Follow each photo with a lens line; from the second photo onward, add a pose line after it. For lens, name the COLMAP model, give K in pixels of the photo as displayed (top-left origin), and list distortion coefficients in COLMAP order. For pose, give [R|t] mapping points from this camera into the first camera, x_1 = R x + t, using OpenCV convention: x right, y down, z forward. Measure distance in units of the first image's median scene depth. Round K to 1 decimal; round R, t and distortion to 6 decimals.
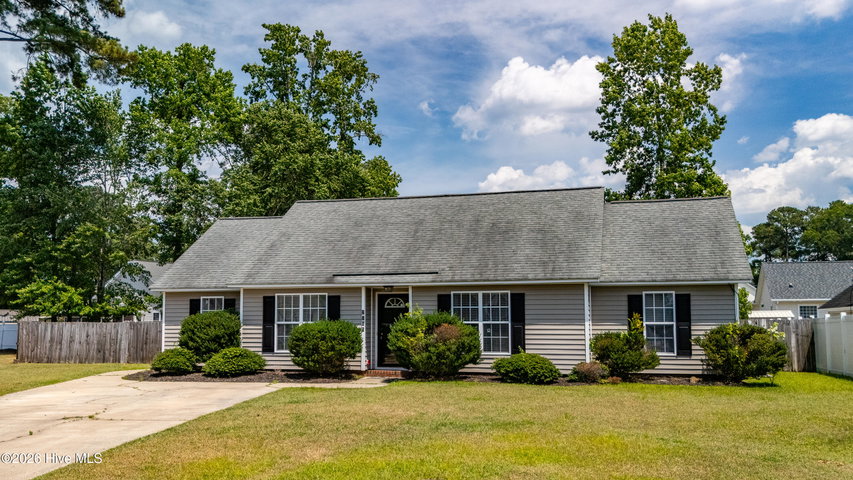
lens RADIAL K [[757.8, 0, 419.9], [0, 757.8, 266.6], [0, 0, 1]] dist [0.076930, -0.105265]
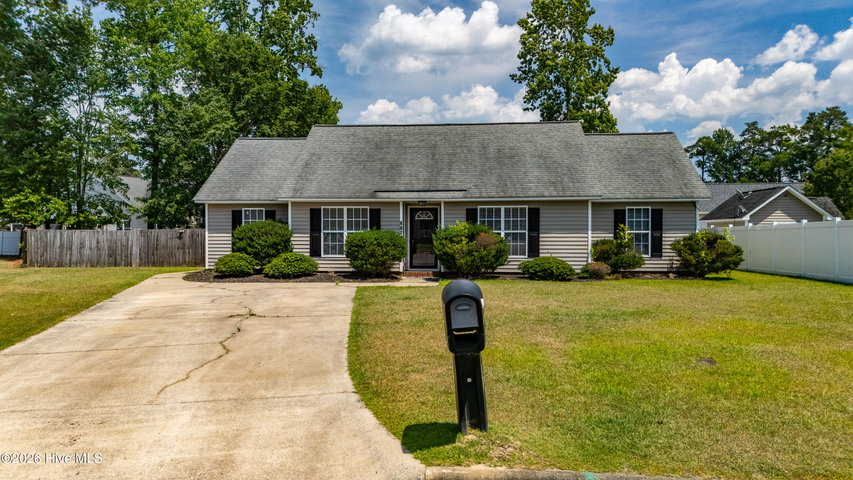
lens RADIAL K [[627.3, 0, 428.2], [0, 627.3, 242.0], [0, 0, 1]] dist [0.076282, -0.074027]
pose [[0.982524, -0.002764, 0.186115, -0.212650], [-0.014387, 0.995771, 0.090737, 0.000344], [-0.185579, -0.091829, 0.978329, 0.030710]]
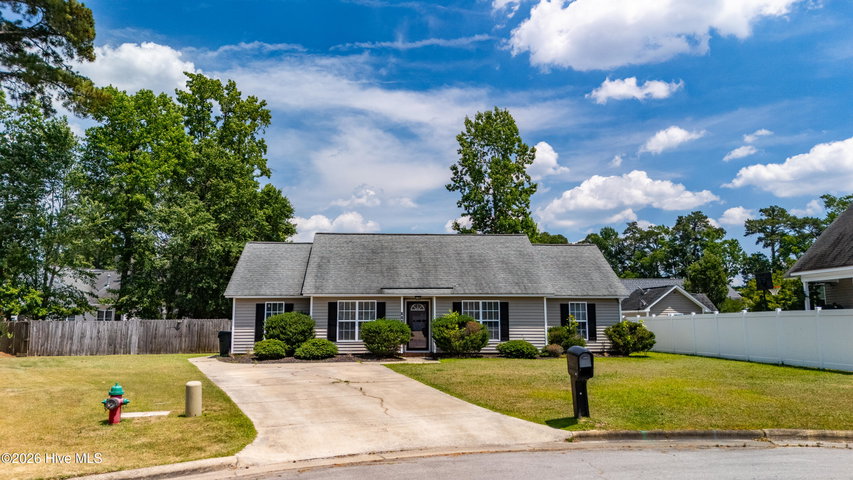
lens RADIAL K [[623.6, 0, 430.6], [0, 623.6, 235.4], [0, 0, 1]] dist [0.074825, -0.074887]
pose [[0.940226, 0.044287, 0.337659, -0.437950], [-0.024750, 0.997772, -0.061950, -0.018844], [-0.339650, 0.049890, 0.939228, -0.181000]]
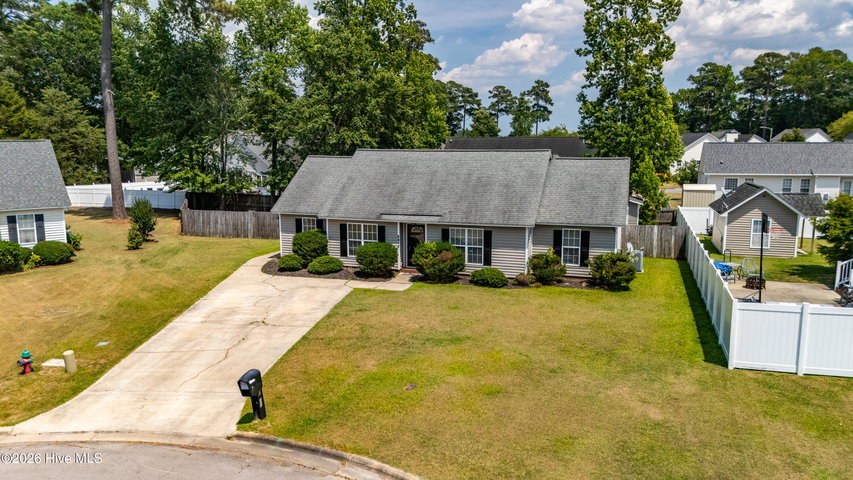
lens RADIAL K [[627.3, 0, 428.2], [0, 627.3, 242.0], [0, 0, 1]] dist [0.076282, -0.074027]
pose [[0.998685, 0.009046, -0.050467, 0.061502], [0.003090, 0.971902, 0.235365, -0.254697], [0.051178, -0.235211, 0.970596, -0.358723]]
